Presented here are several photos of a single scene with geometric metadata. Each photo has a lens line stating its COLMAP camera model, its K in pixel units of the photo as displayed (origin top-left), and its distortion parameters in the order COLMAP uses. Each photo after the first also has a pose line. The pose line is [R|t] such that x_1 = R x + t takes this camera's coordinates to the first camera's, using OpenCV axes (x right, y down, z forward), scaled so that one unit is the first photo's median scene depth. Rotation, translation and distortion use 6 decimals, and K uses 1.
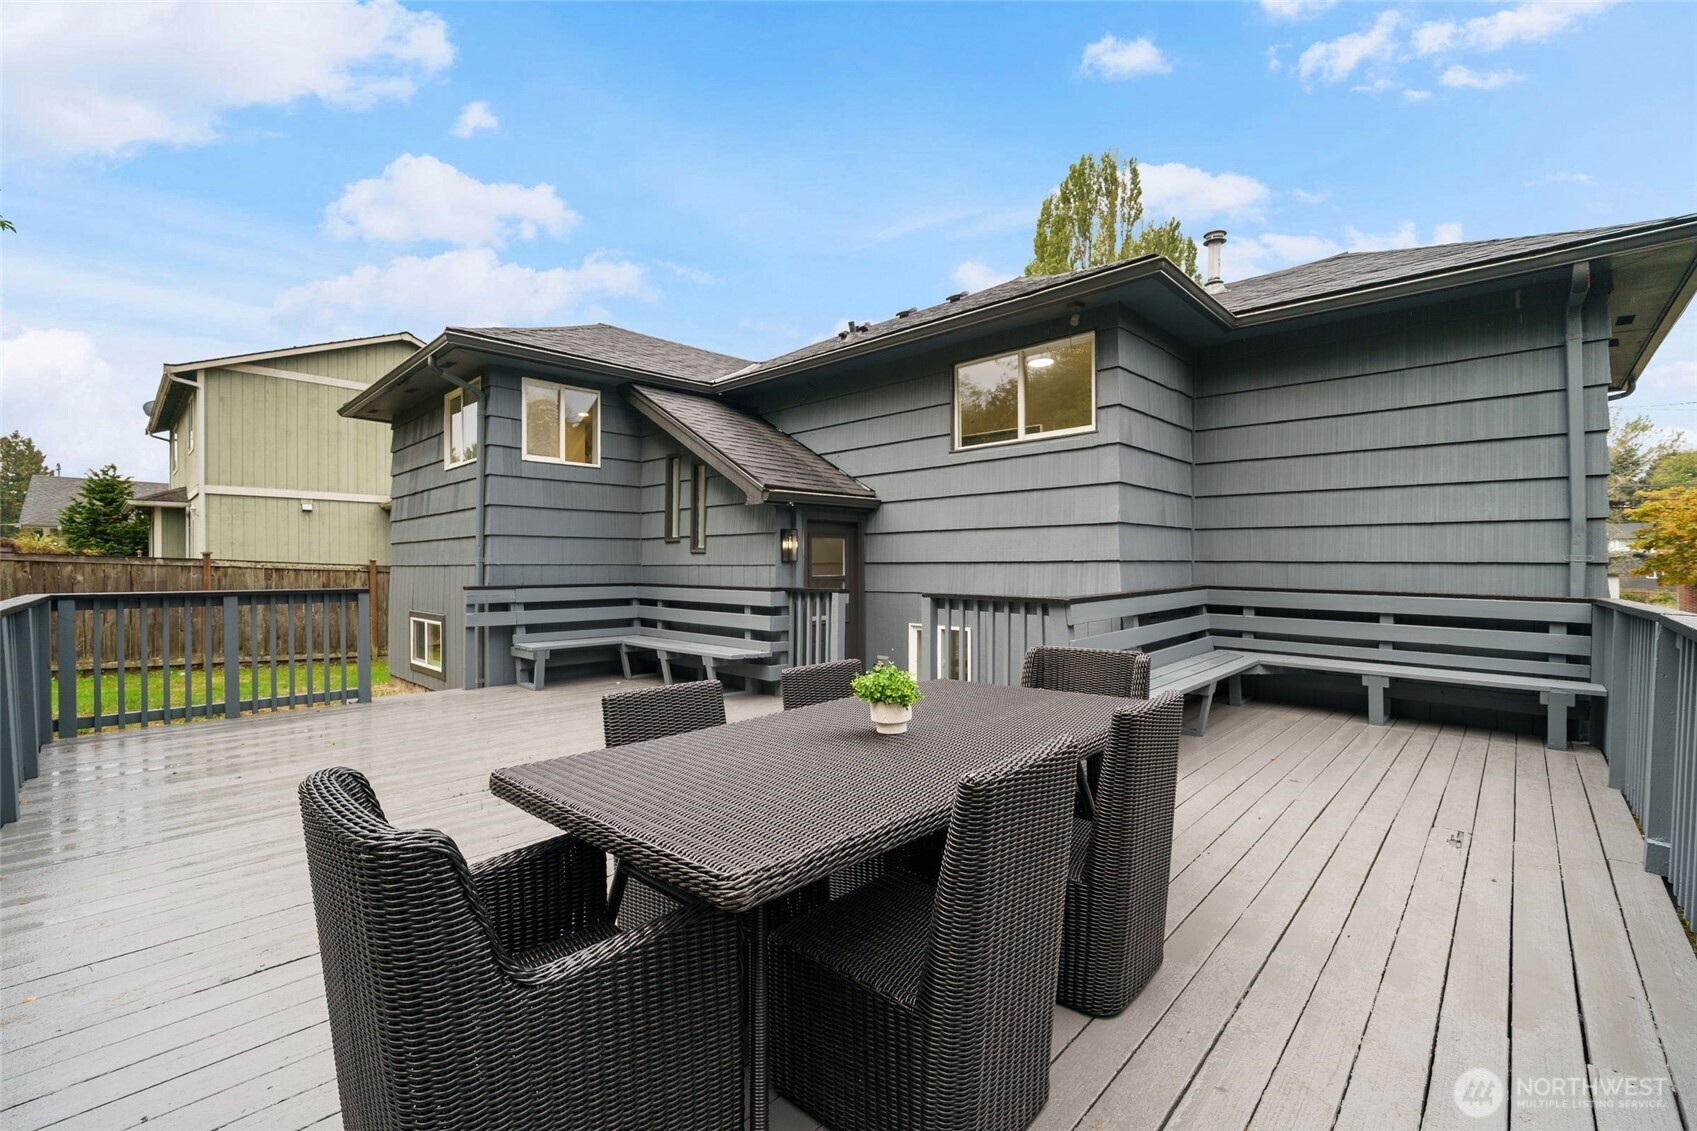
lens RADIAL K [[692.7, 0, 838.4], [0, 692.7, 563.7], [0, 0, 1]] dist [-0.000553, -0.000094]
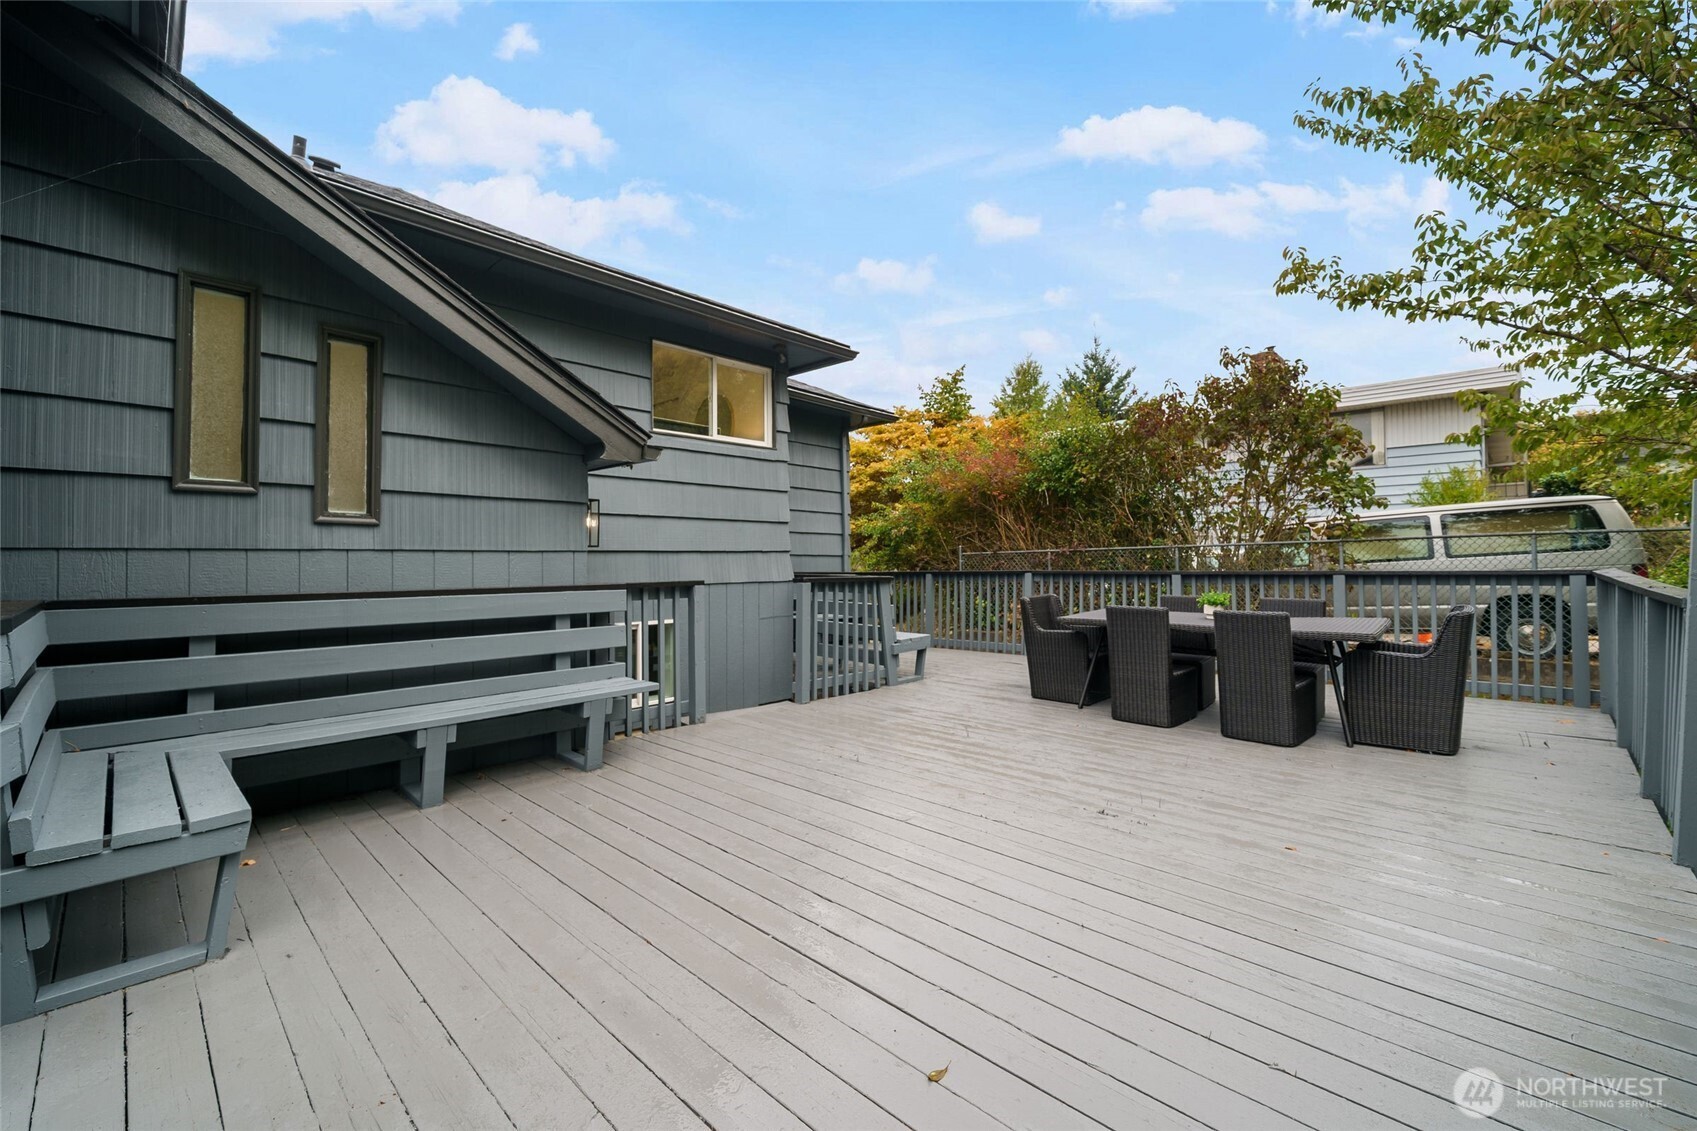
lens RADIAL K [[692.7, 0, 838.4], [0, 692.7, 563.7], [0, 0, 1]] dist [-0.000553, -0.000094]
pose [[-0.005347, -0.006219, 0.999966, -0.726062], [-0.001351, 0.999980, 0.006212, 0.008406], [-0.999985, -0.001318, -0.005355, 0.716483]]
